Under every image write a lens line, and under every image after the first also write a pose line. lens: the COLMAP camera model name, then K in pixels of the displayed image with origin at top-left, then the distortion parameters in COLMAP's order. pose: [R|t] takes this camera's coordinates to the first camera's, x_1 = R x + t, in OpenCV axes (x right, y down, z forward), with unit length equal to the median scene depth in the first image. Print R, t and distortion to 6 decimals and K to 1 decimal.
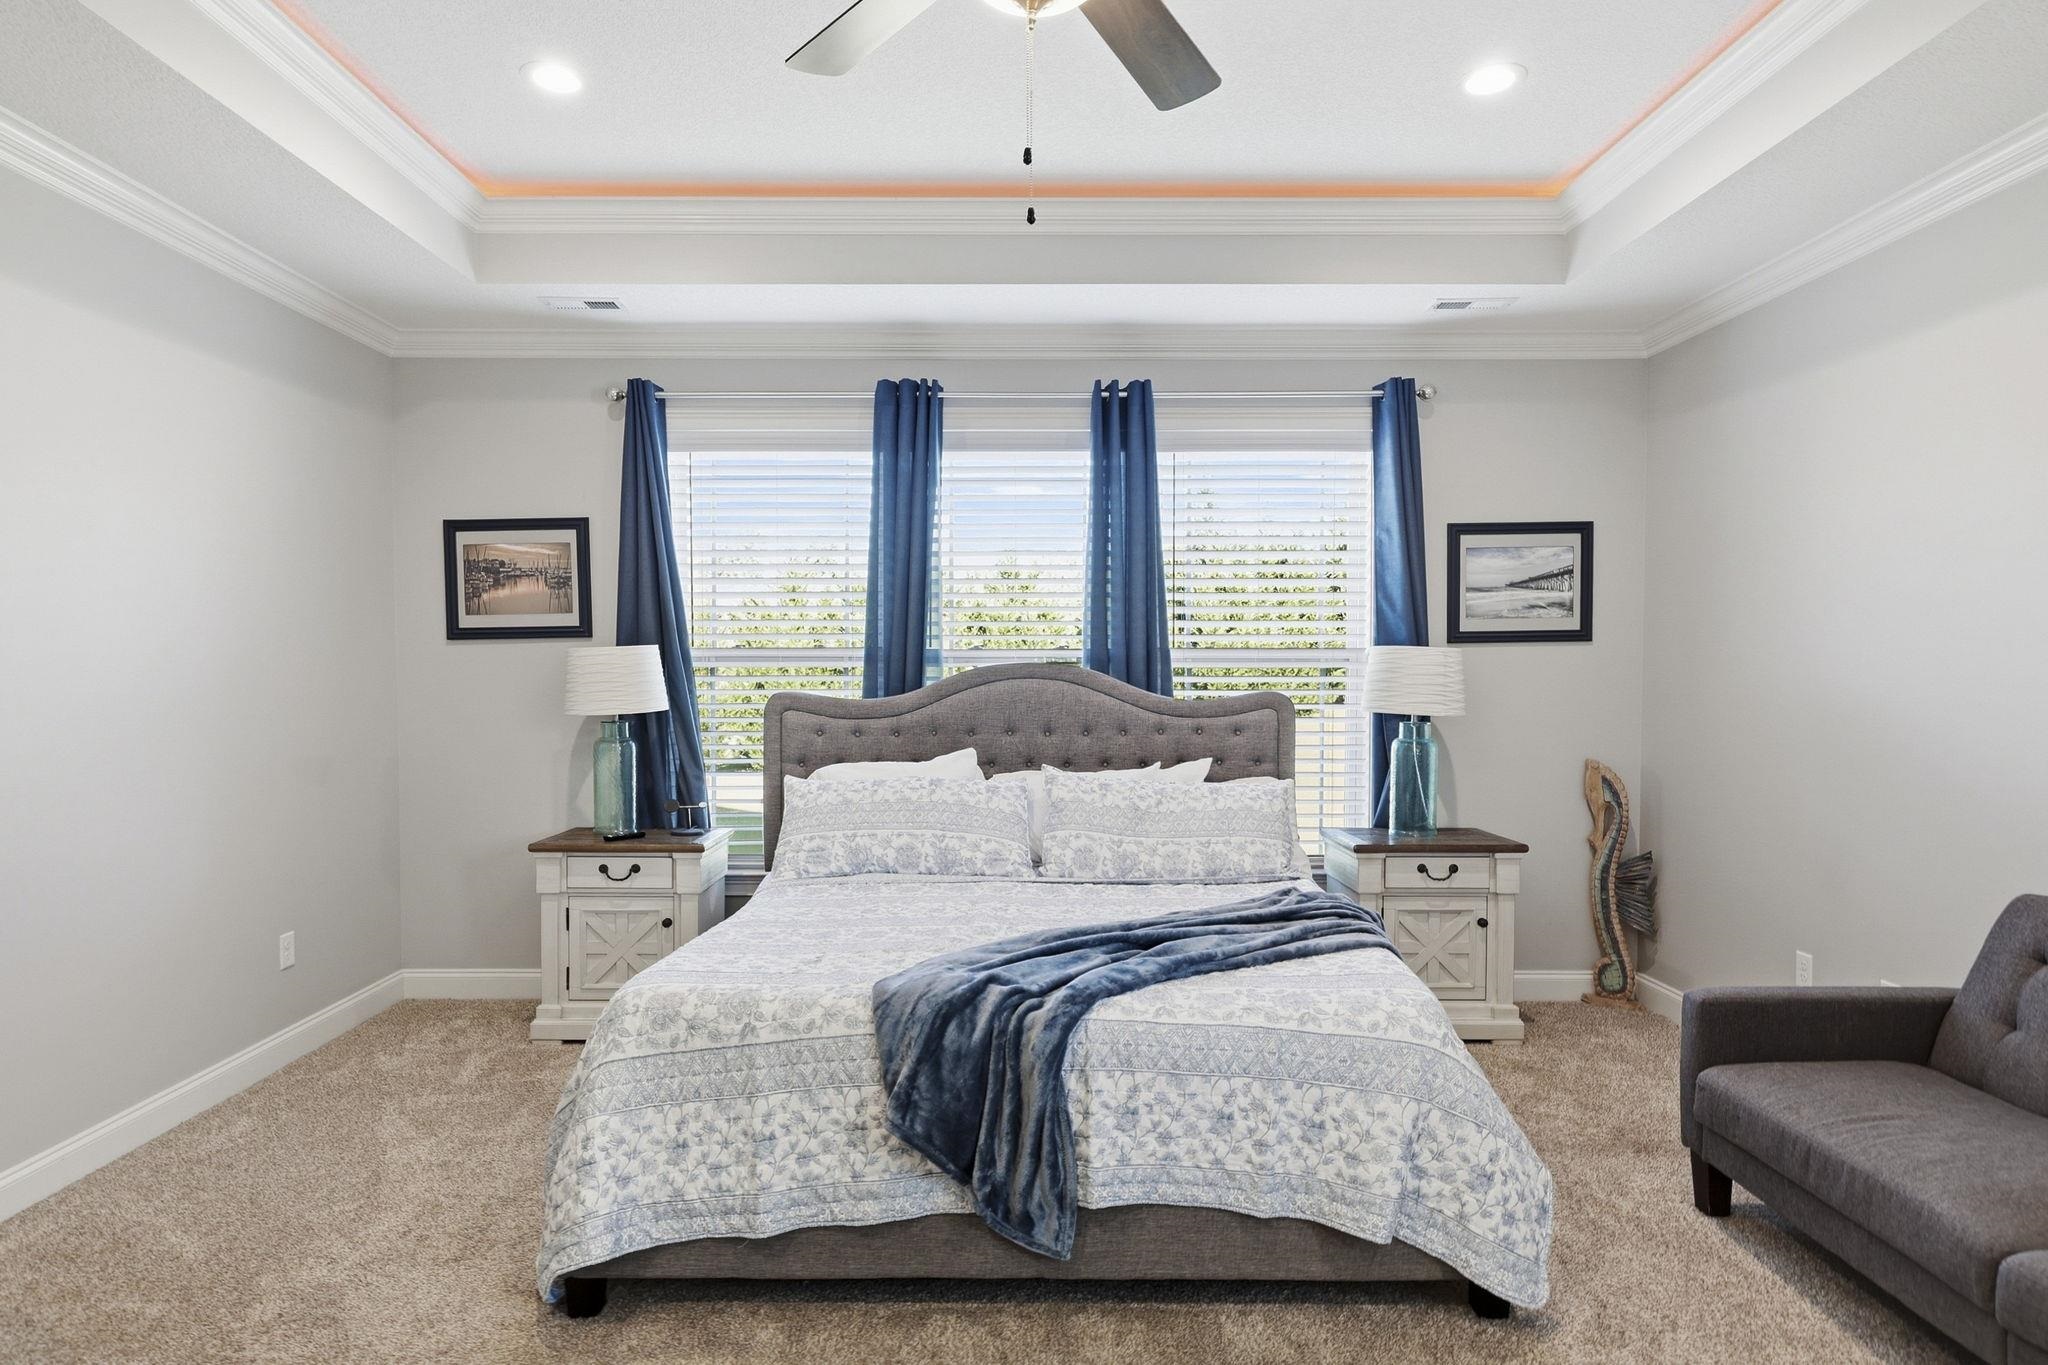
lens RADIAL K [[1133.6, 0, 1025.0], [0, 1133.6, 704.3], [0, 0, 1]] dist [0.004904, 0.003606]
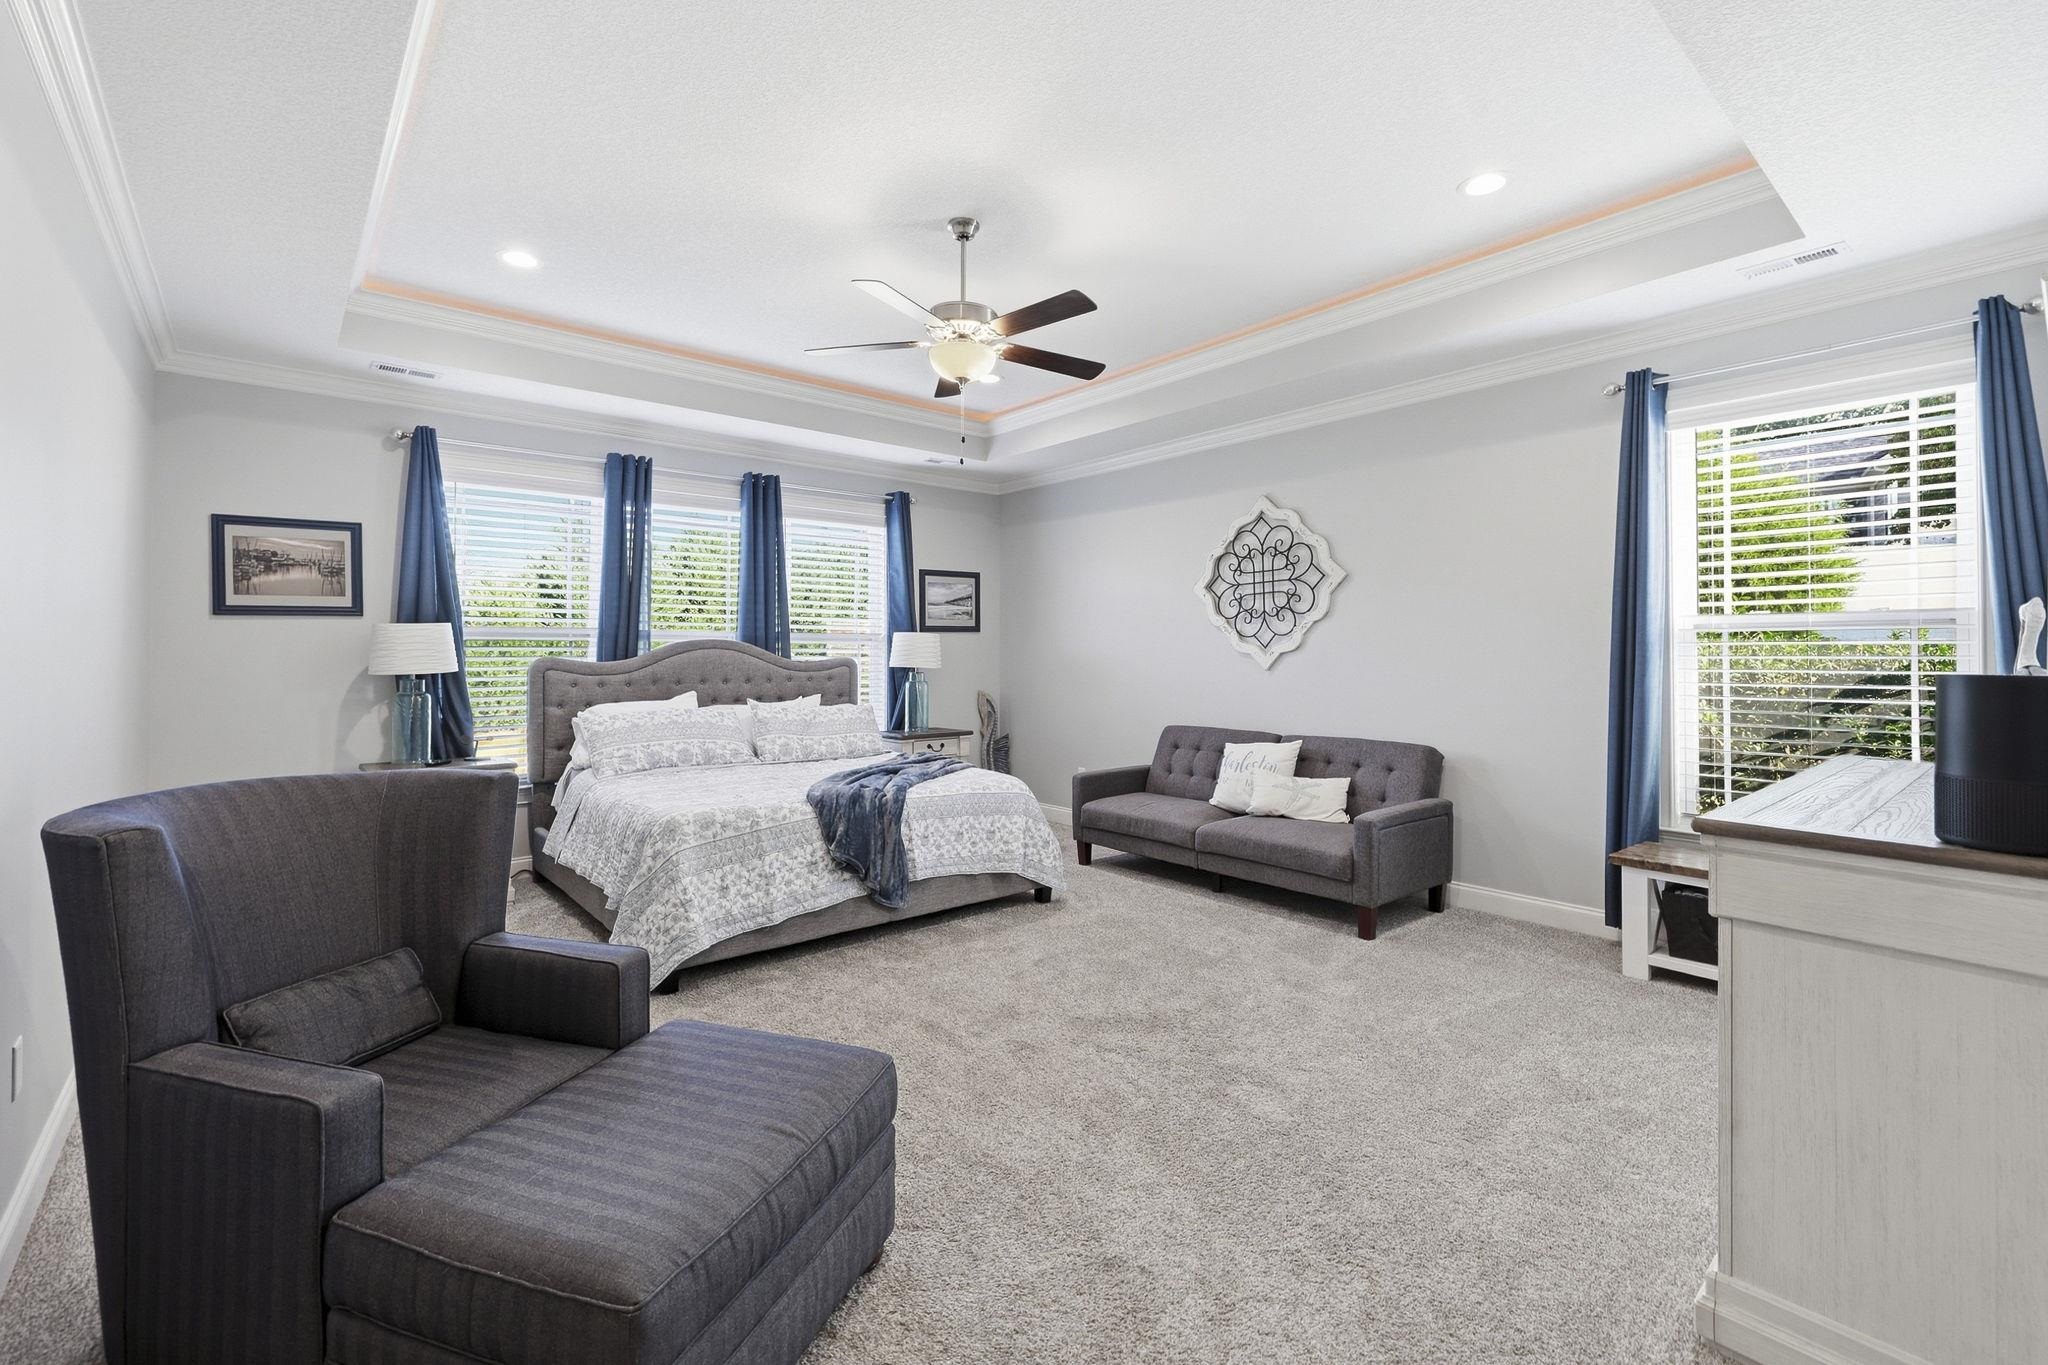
lens RADIAL K [[880.9, 0, 1004.5], [0, 880.9, 644.6], [0, 0, 1]] dist [0.004577, -0.000565]
pose [[0.772148, 0.006872, 0.635405, -0.490618], [0.021220, 0.999105, -0.036592, 0.026867], [-0.635088, 0.041738, 0.771311, -0.246033]]
